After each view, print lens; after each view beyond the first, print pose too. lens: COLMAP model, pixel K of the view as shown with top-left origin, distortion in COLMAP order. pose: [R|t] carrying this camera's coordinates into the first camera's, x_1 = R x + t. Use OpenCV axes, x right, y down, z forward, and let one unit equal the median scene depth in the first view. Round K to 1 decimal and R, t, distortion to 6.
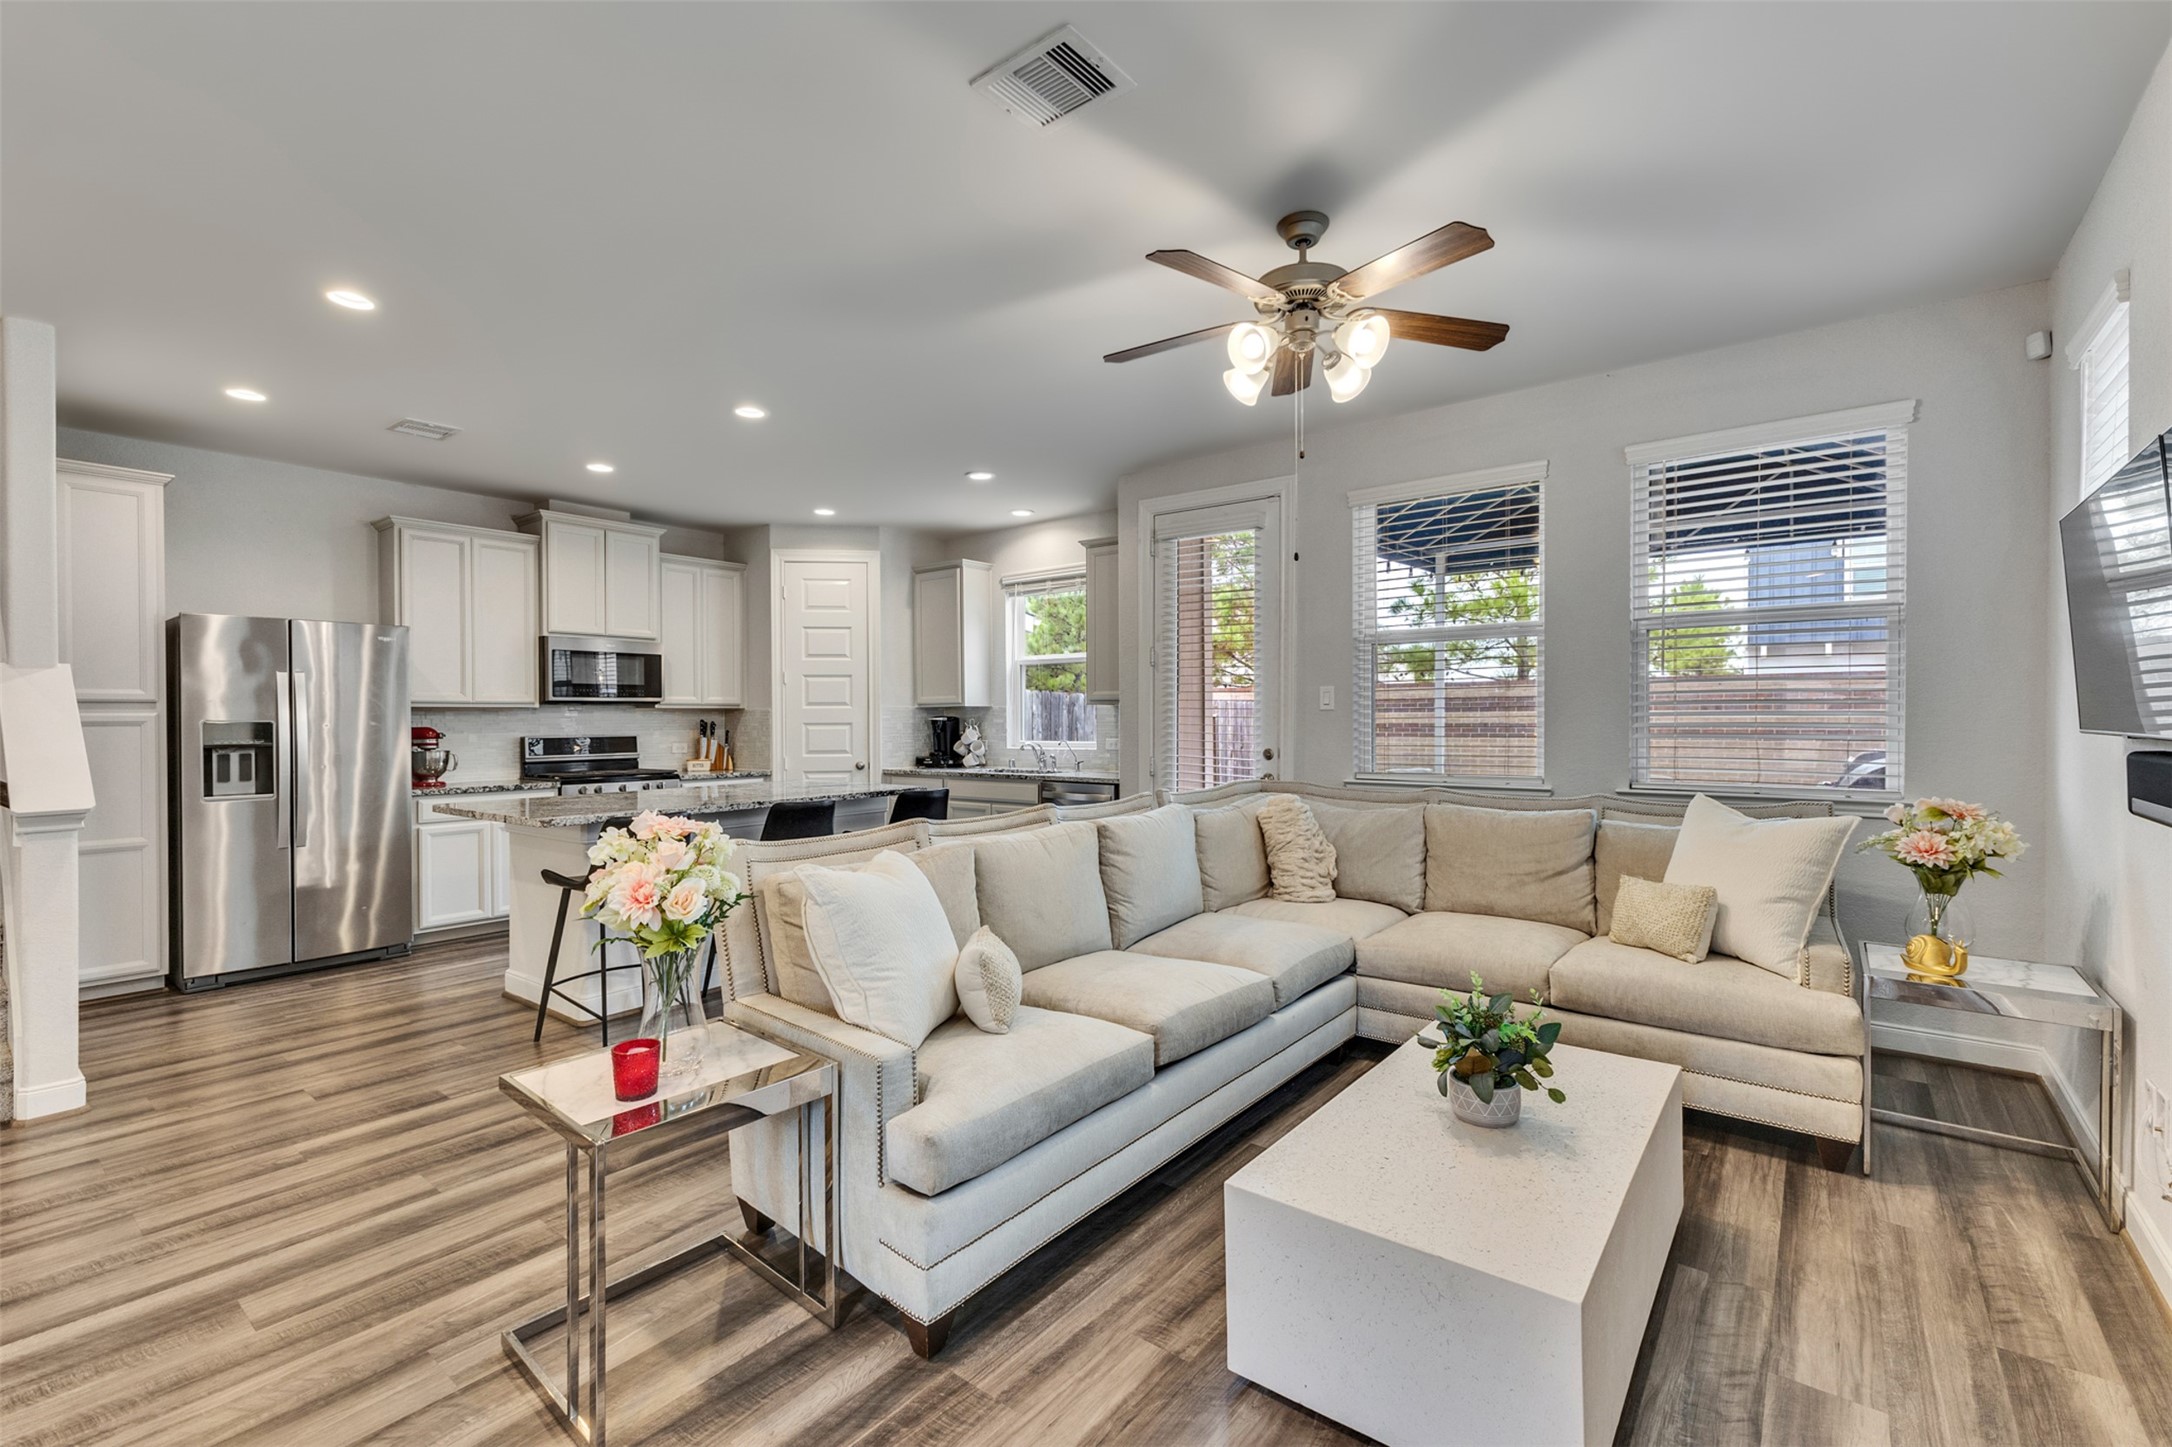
lens RADIAL K [[931.9, 0, 1082.9], [0, 931.9, 719.0], [0, 0, 1]] dist [0.016556, -0.004200]
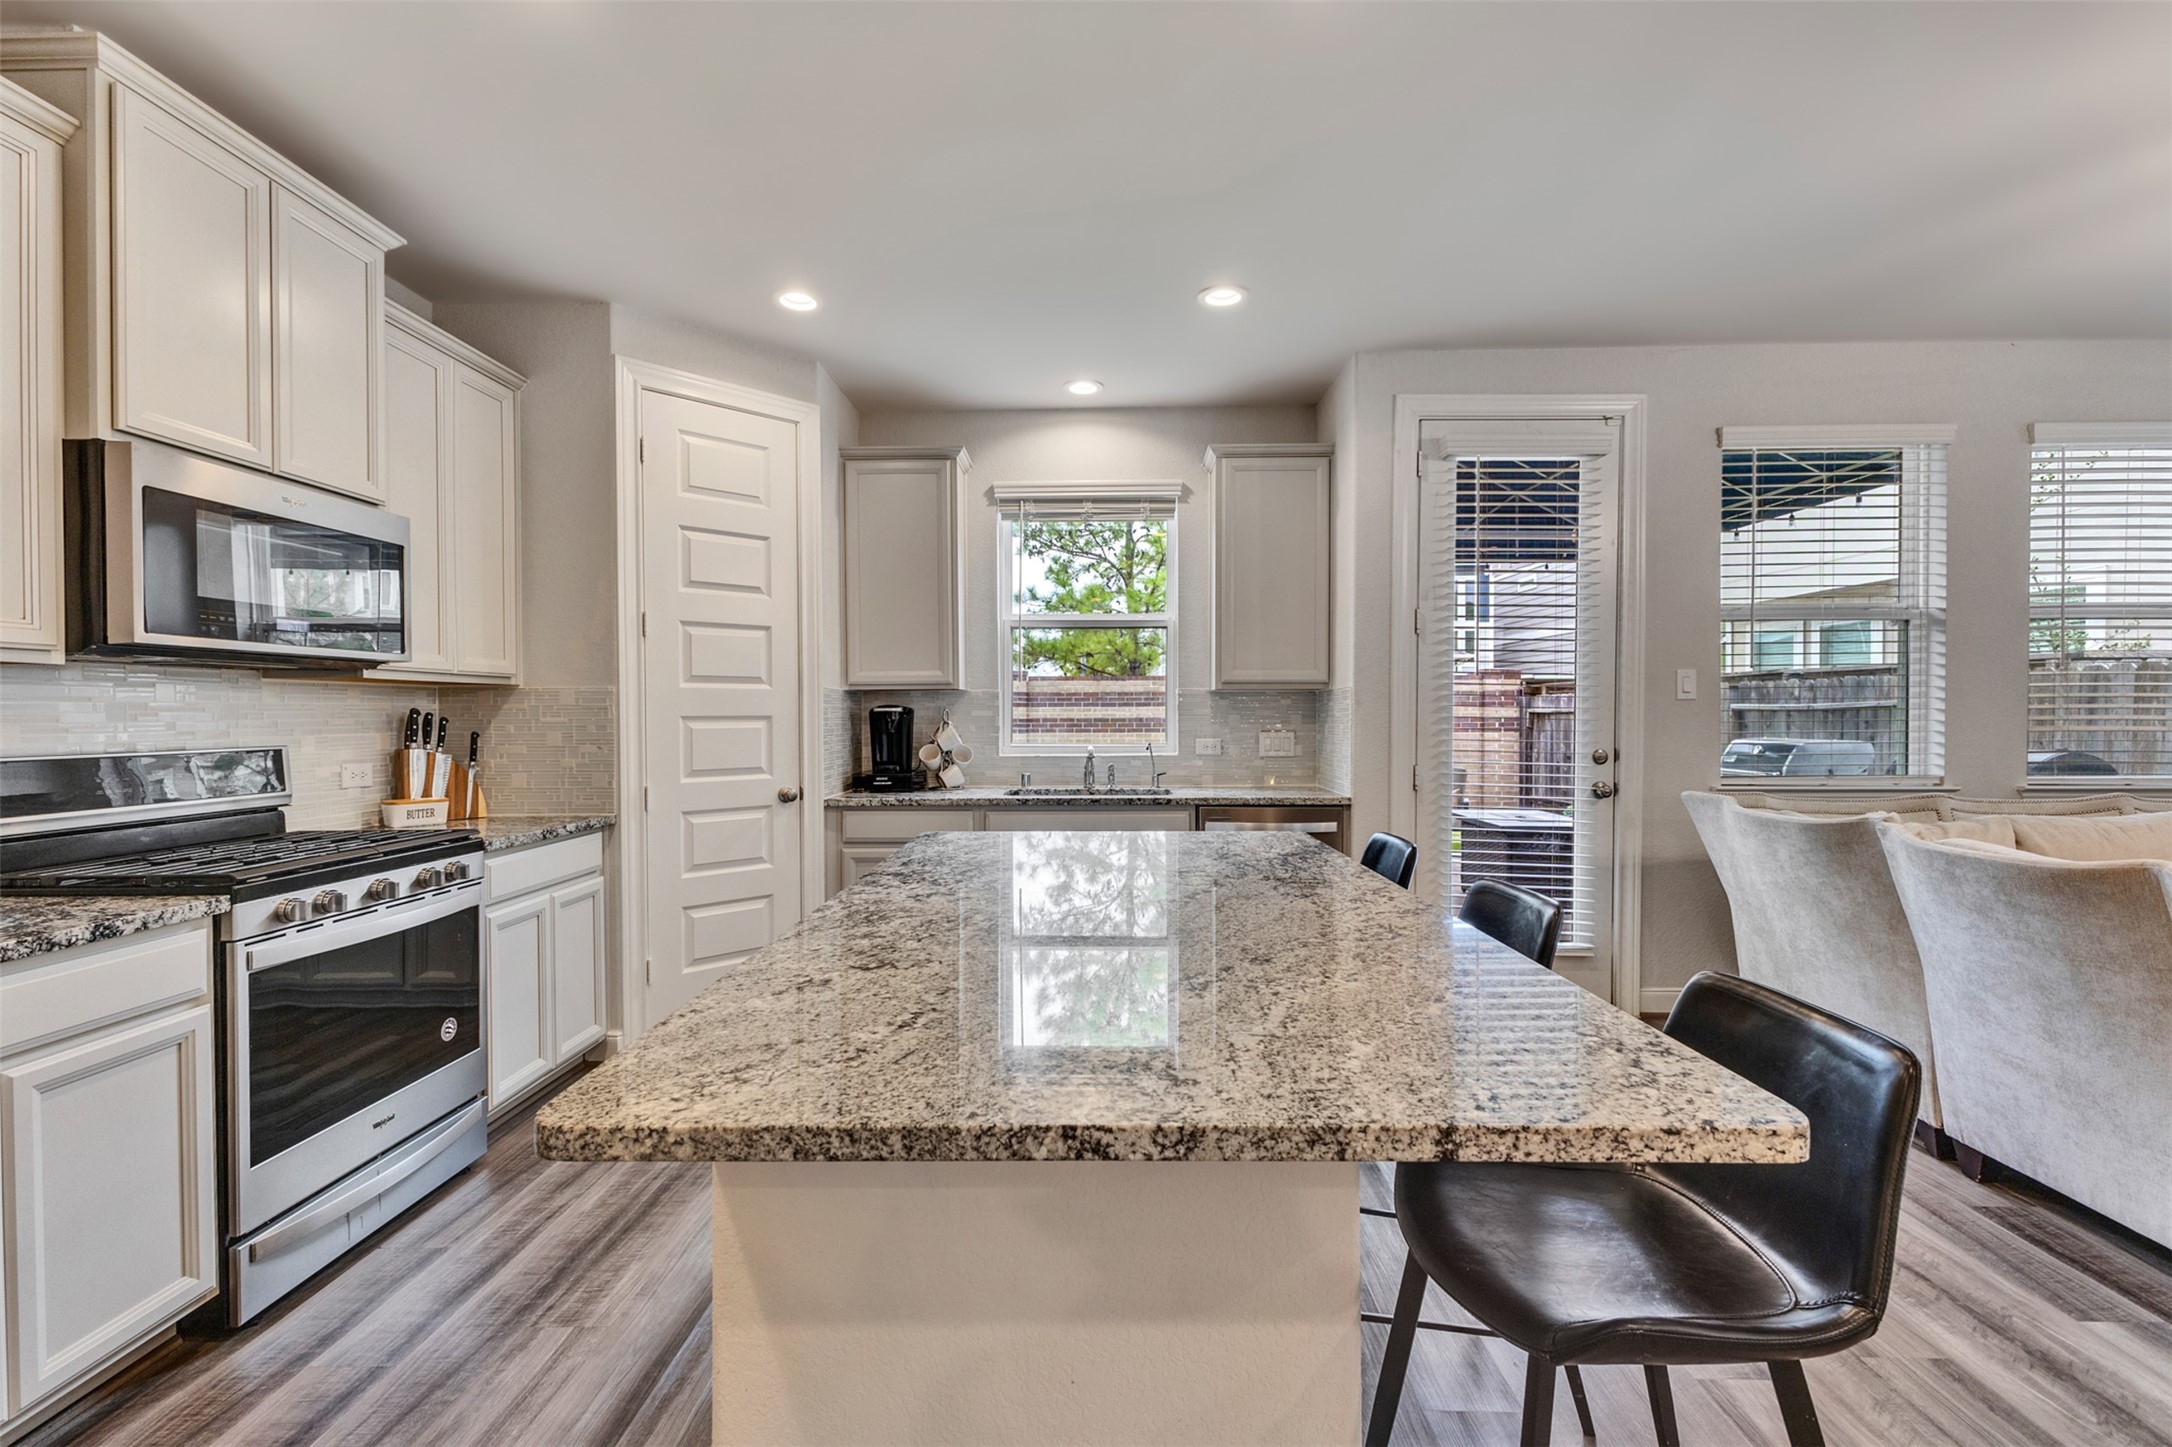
lens RADIAL K [[931.9, 0, 1082.4], [0, 931.9, 716.5], [0, 0, 1]] dist [0.016556, -0.004200]
pose [[0.794078, 0.000606, 0.607815, -0.966940], [-0.001253, 0.999999, 0.000641, 0.009270], [-0.607814, -0.001271, 0.794078, 1.039568]]
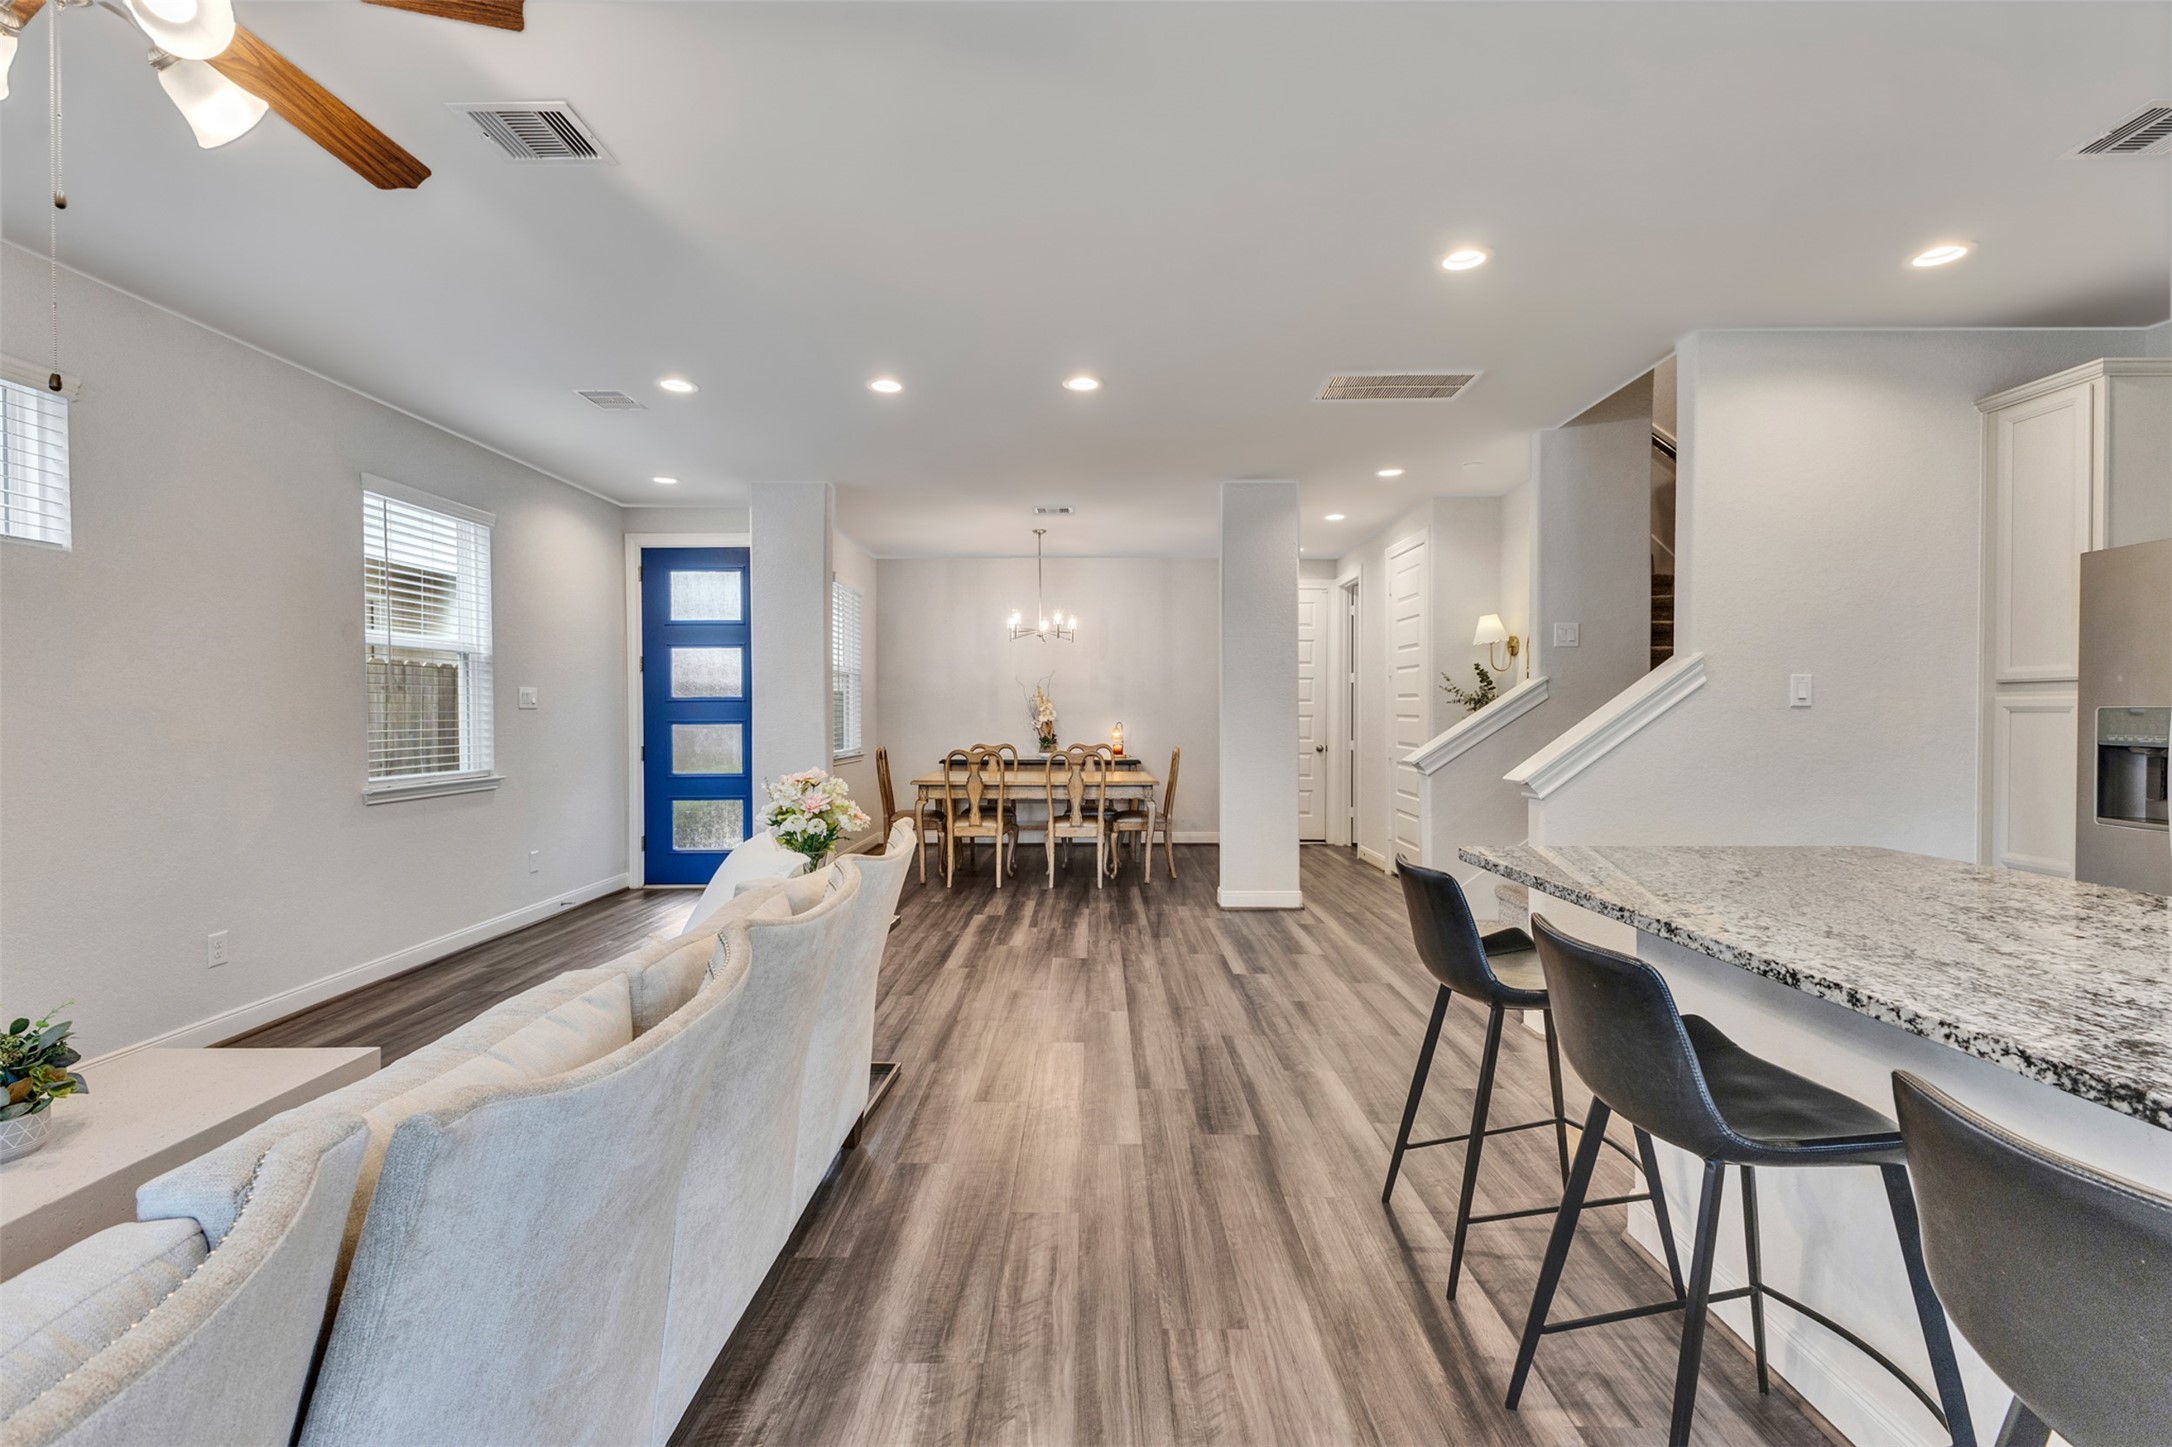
lens RADIAL K [[931.9, 0, 1085.5], [0, 931.9, 725.1], [0, 0, 1]] dist [0.016556, -0.004200]
pose [[-0.785518, 0.015204, -0.618652, 0.101892], [0.004157, 0.999805, 0.019293, 0.000219], [0.618824, 0.012584, -0.785429, 1.553999]]
